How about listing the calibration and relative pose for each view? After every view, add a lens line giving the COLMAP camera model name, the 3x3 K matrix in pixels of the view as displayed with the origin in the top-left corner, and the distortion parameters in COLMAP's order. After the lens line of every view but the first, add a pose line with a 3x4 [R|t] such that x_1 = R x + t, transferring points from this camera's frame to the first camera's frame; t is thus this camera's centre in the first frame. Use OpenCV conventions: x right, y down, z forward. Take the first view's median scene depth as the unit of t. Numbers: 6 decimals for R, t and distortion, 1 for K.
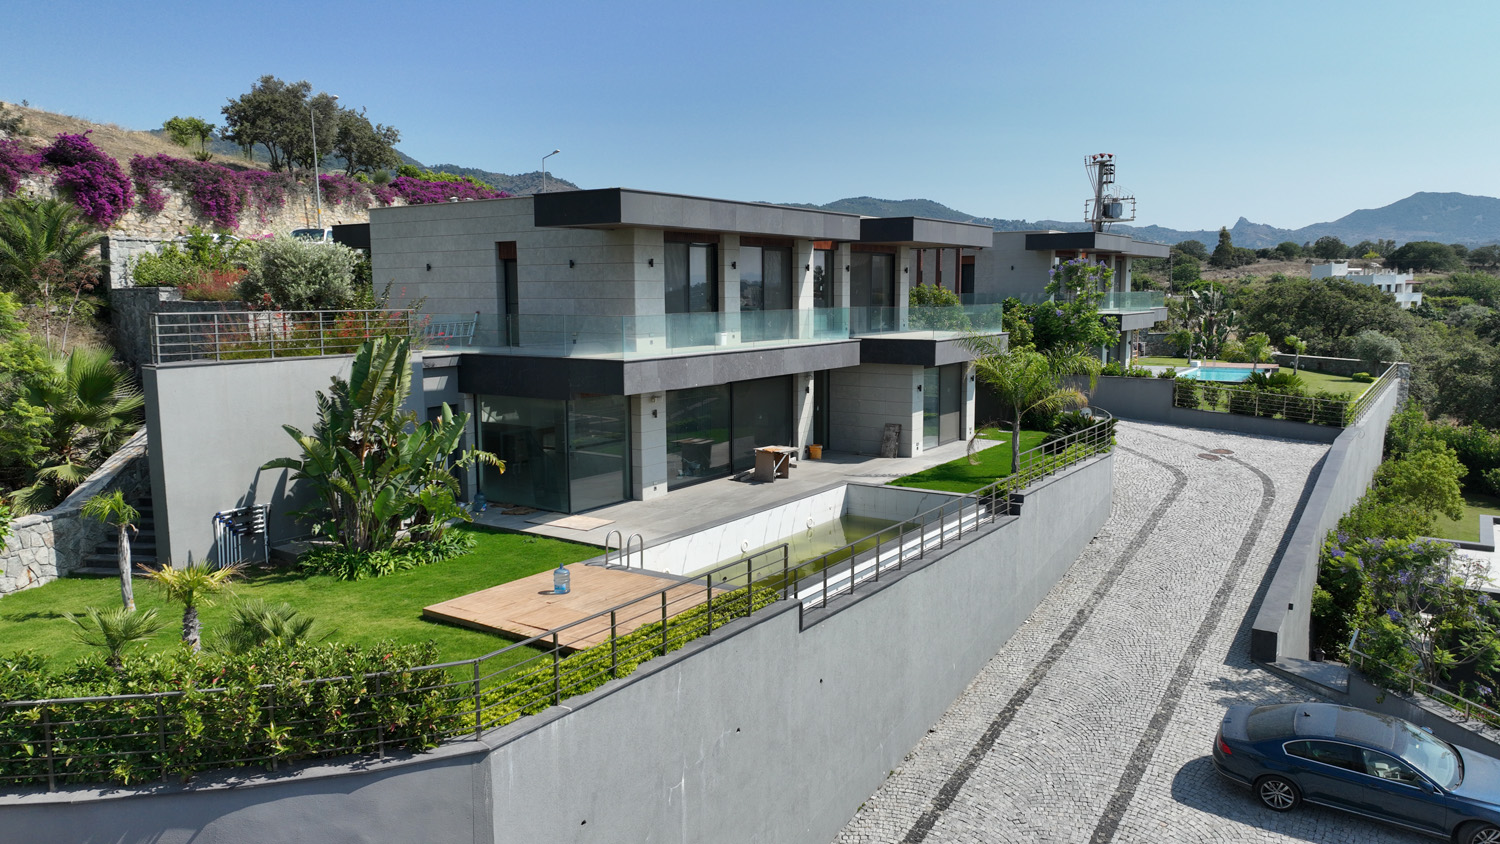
lens RADIAL K [[1054.1, 0, 751.0], [0, 1054.1, 419.4], [0, 0, 1]] dist [-0.000028, 0.019310]
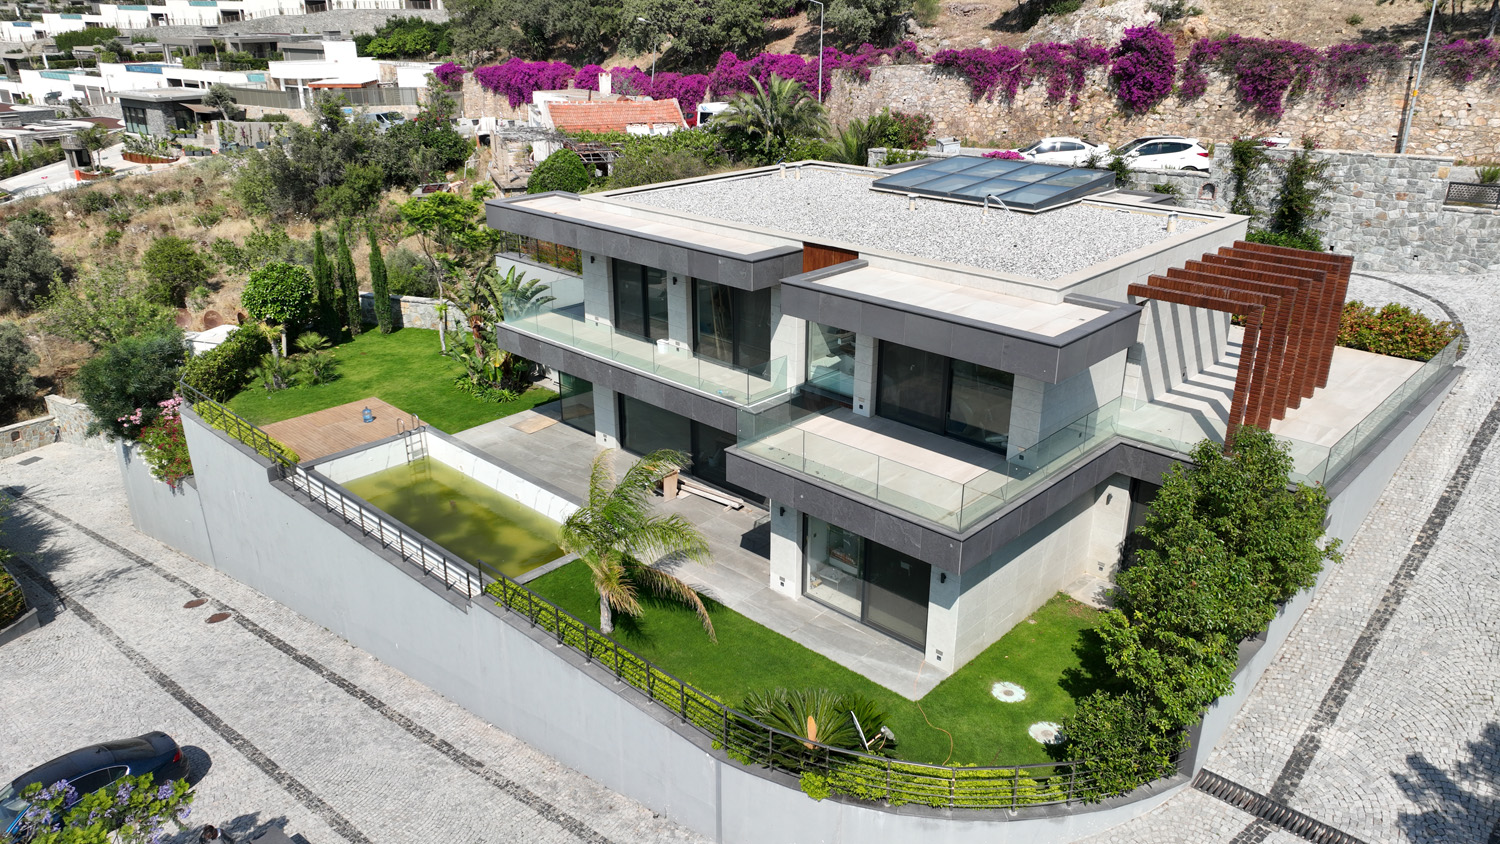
lens RADIAL K [[1054.1, 0, 753.9], [0, 1054.1, 410.8], [0, 0, 1]] dist [-0.000028, 0.019310]
pose [[-0.158661, 0.363297, -0.918064, 0.513941], [-0.121205, 0.915643, 0.383285, -0.235457], [0.979865, 0.172086, -0.101243, 0.668688]]
